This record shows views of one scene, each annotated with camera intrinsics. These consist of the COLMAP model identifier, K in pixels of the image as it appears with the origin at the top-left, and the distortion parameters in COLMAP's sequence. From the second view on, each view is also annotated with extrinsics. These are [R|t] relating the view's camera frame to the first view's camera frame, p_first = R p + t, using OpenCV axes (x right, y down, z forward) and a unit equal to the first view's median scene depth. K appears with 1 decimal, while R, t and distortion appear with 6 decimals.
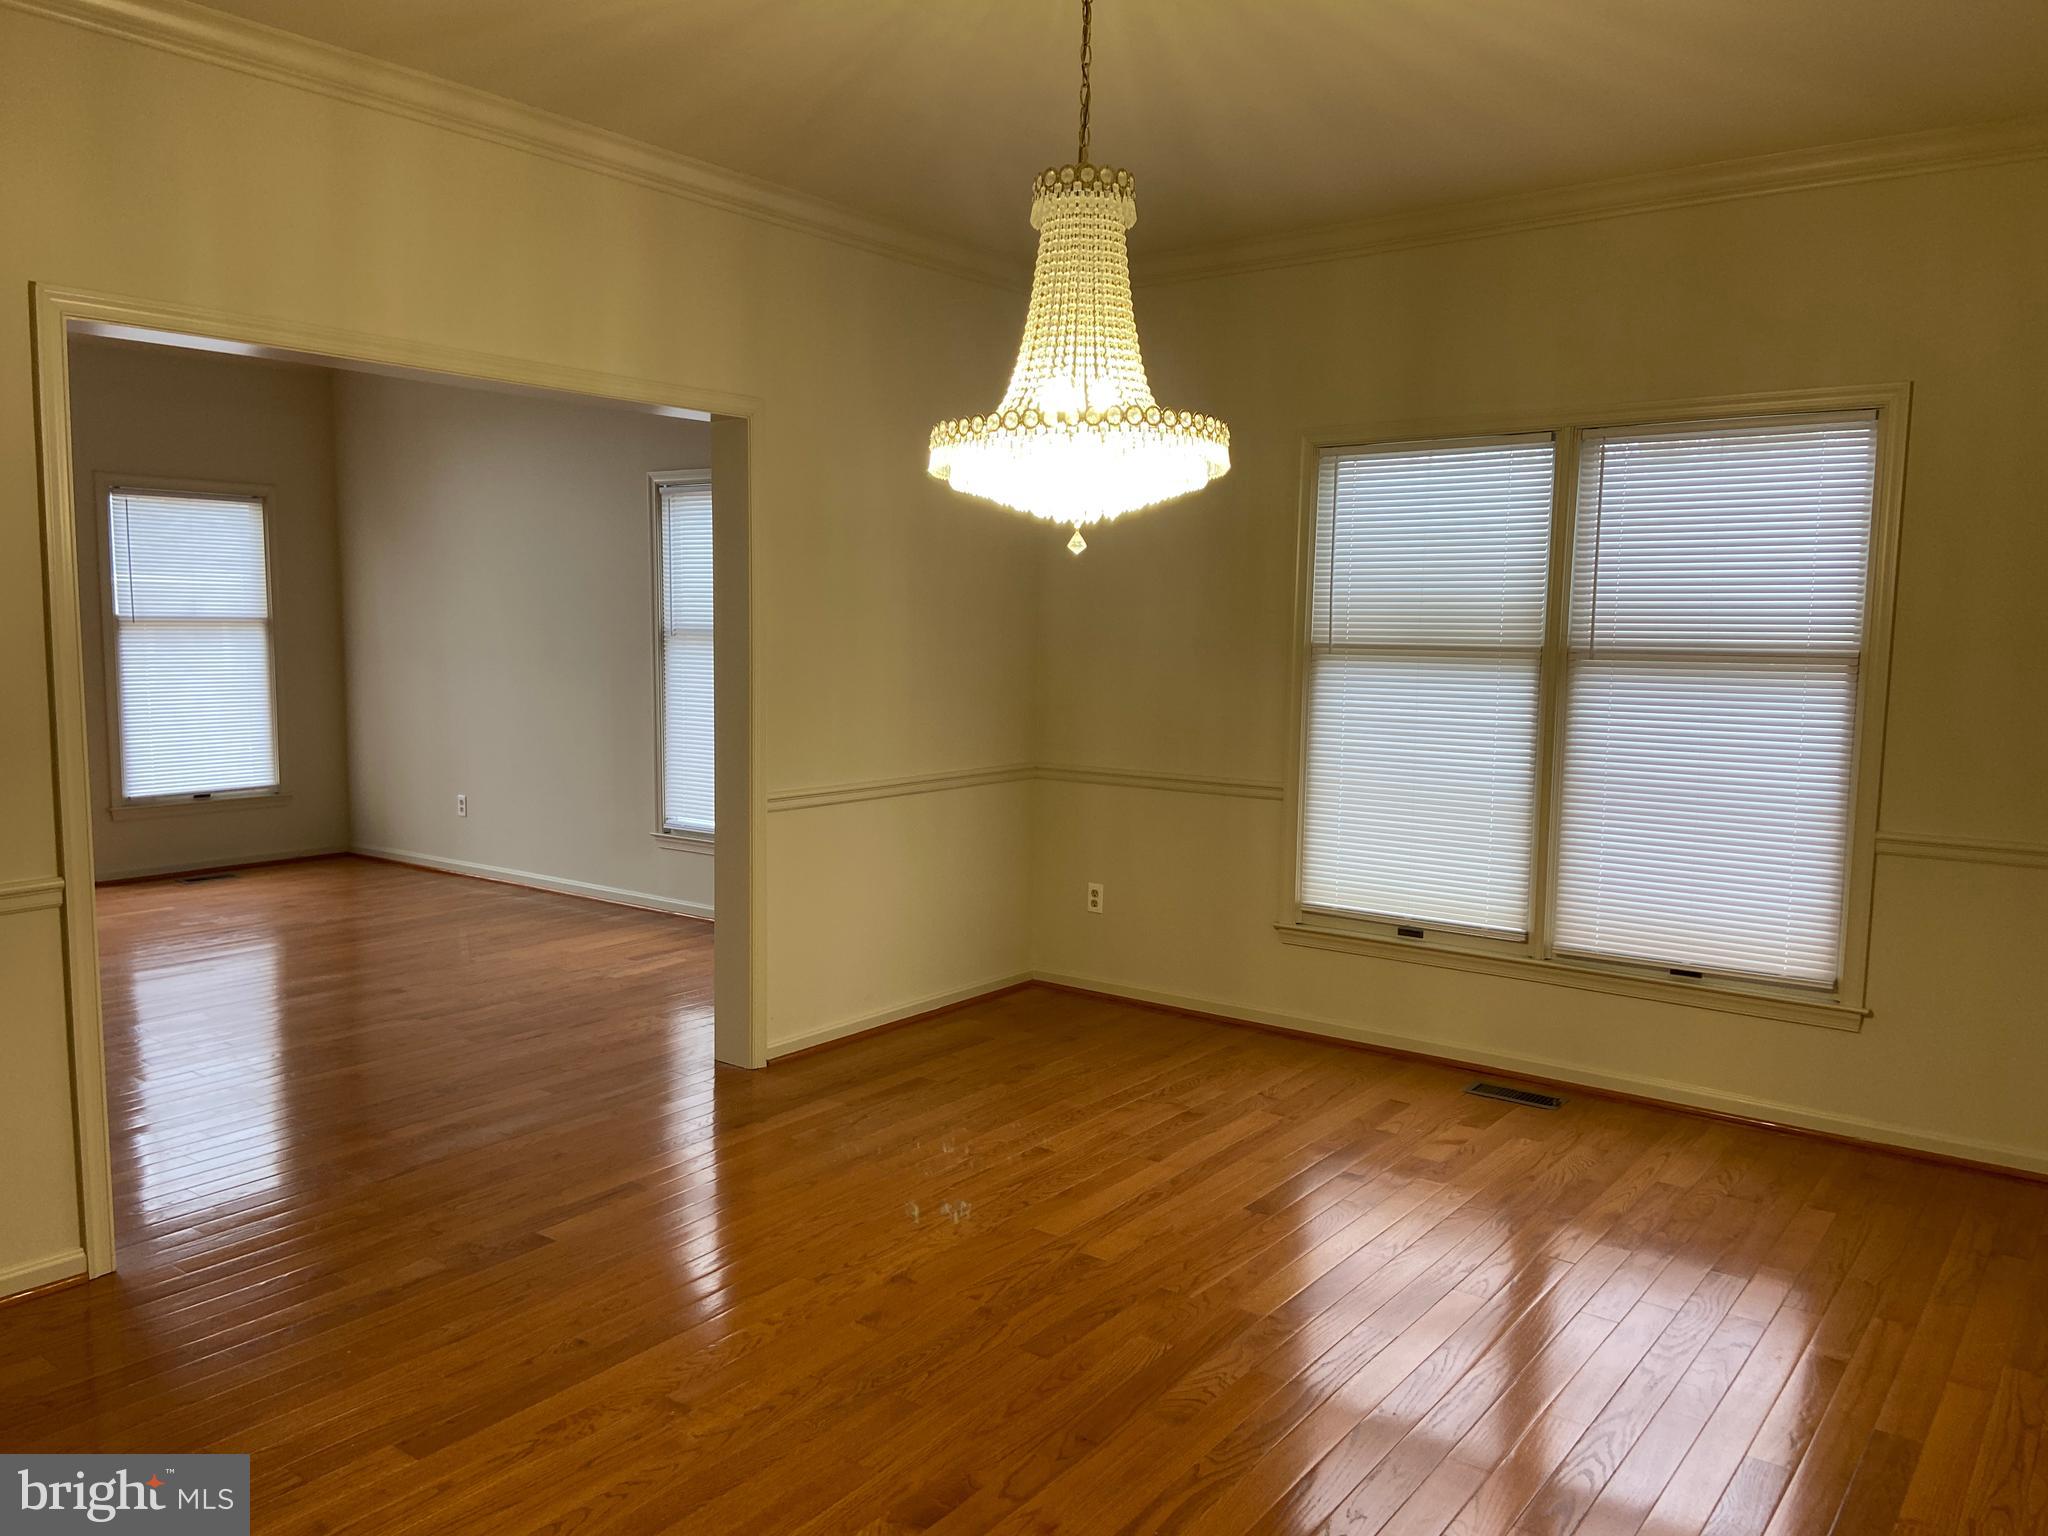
lens RADIAL K [[1536.9, 0, 1021.2], [0, 1536.9, 753.1], [0, 0, 1]] dist [0.100222, -0.118313]
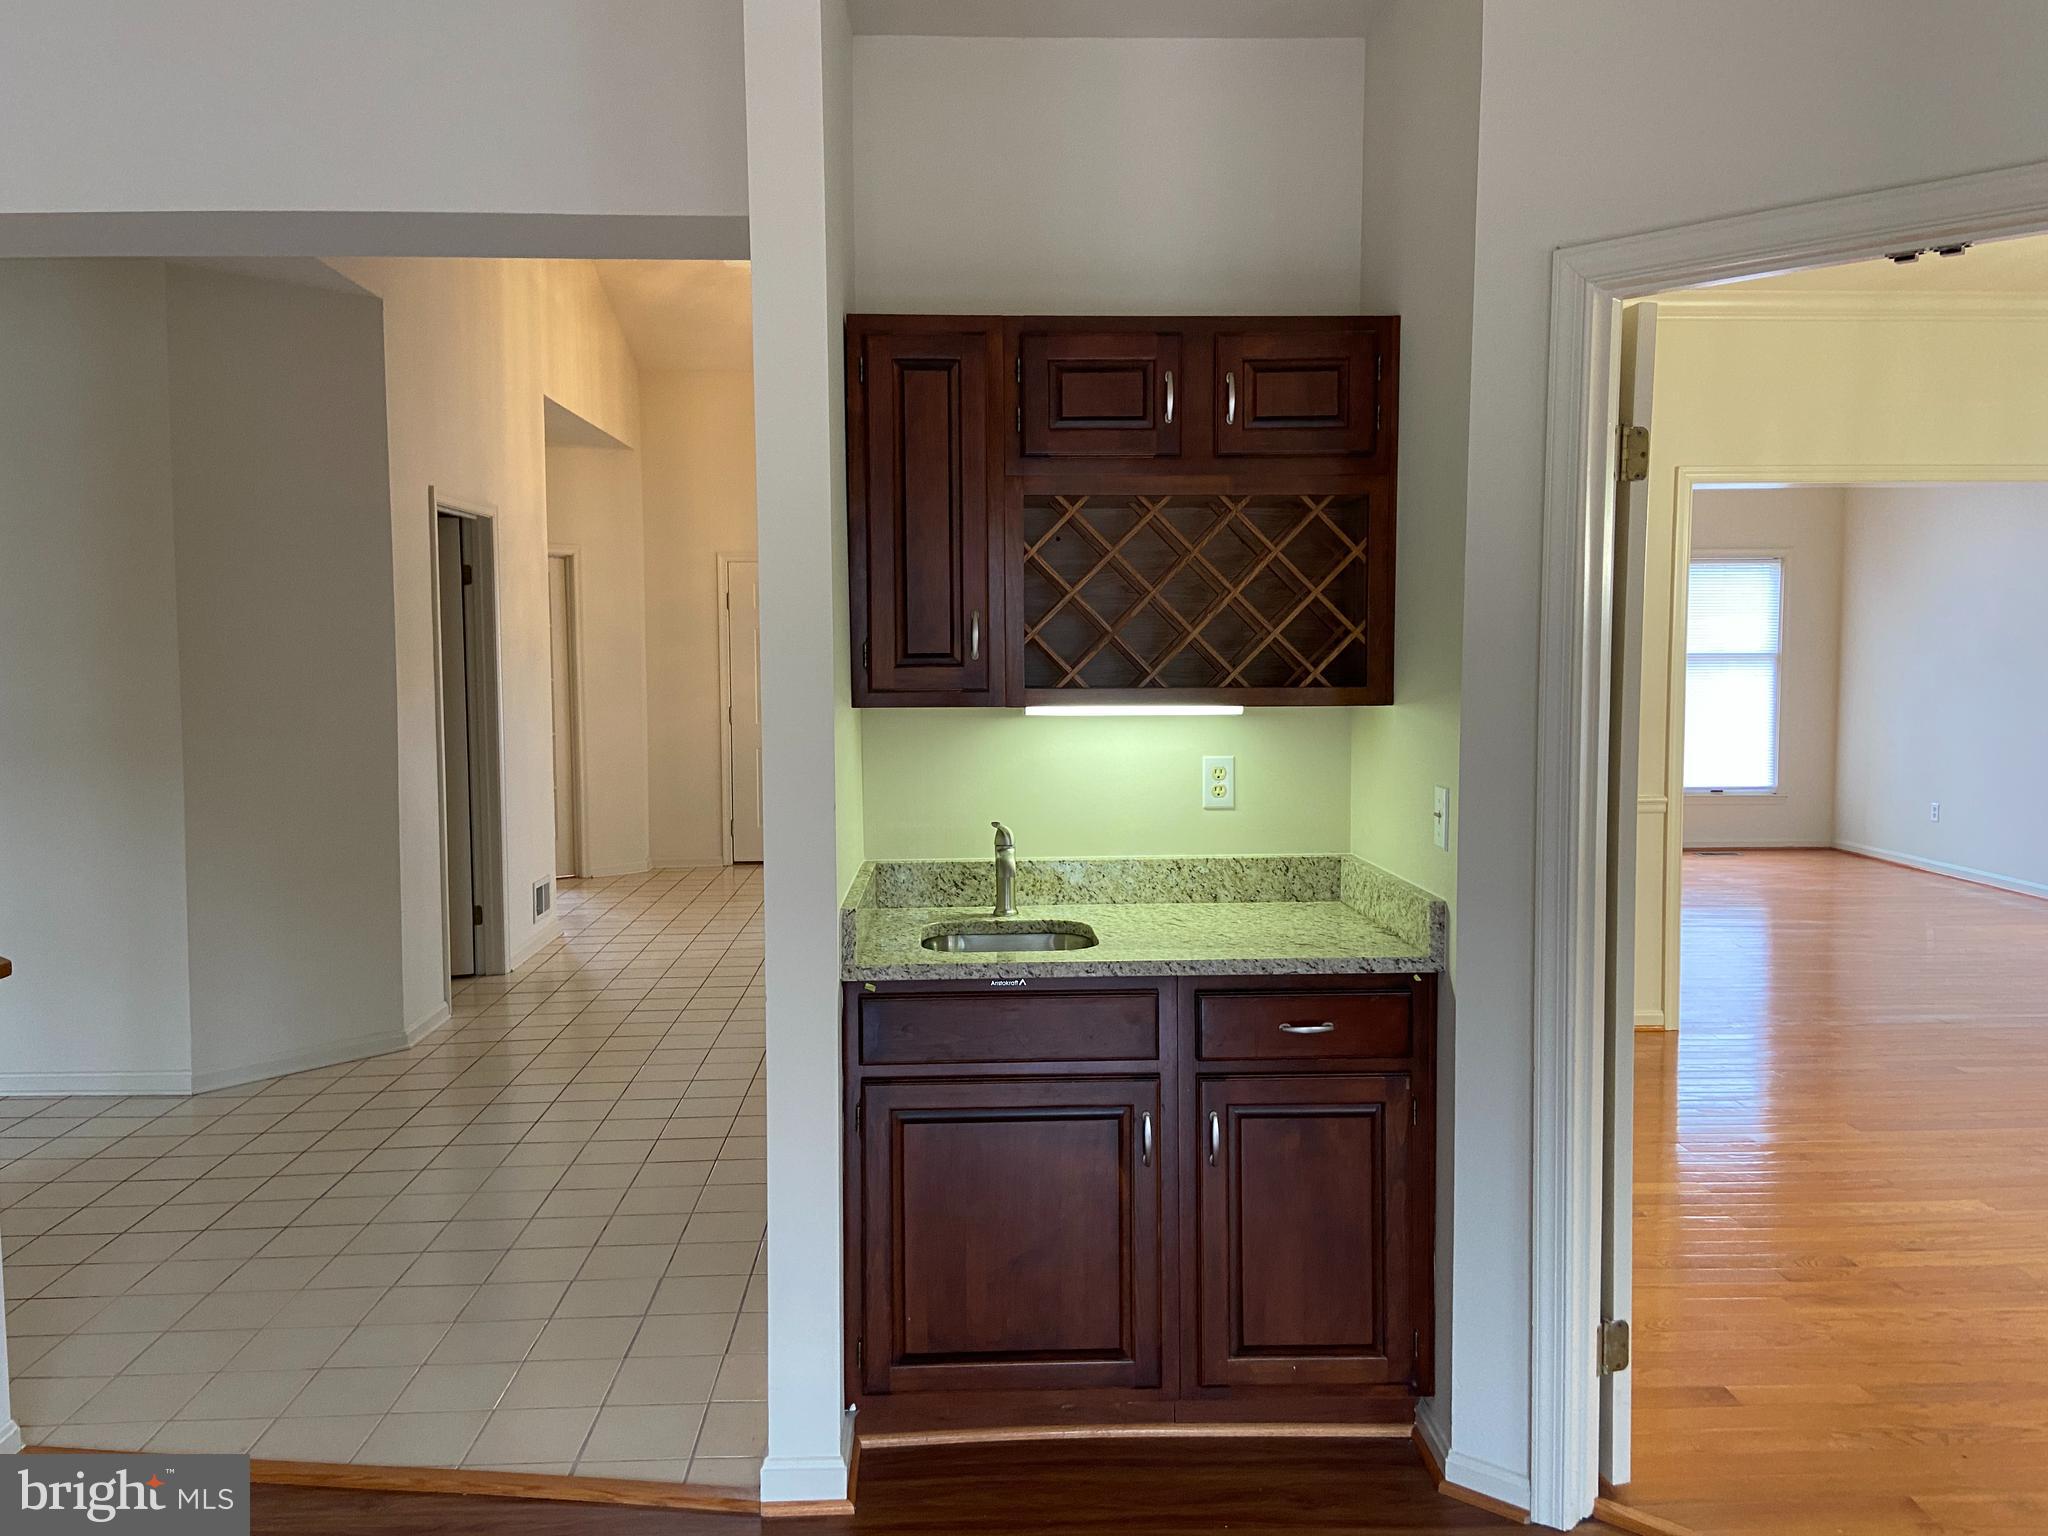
lens RADIAL K [[1536.9, 0, 1020.5], [0, 1536.9, 758.5], [0, 0, 1]] dist [0.100222, -0.118313]
pose [[0.630721, 0.041061, -0.774923, 0.106113], [-0.057336, 0.998335, 0.006232, 0.024296], [0.773889, 0.040500, 0.632025, -0.247692]]
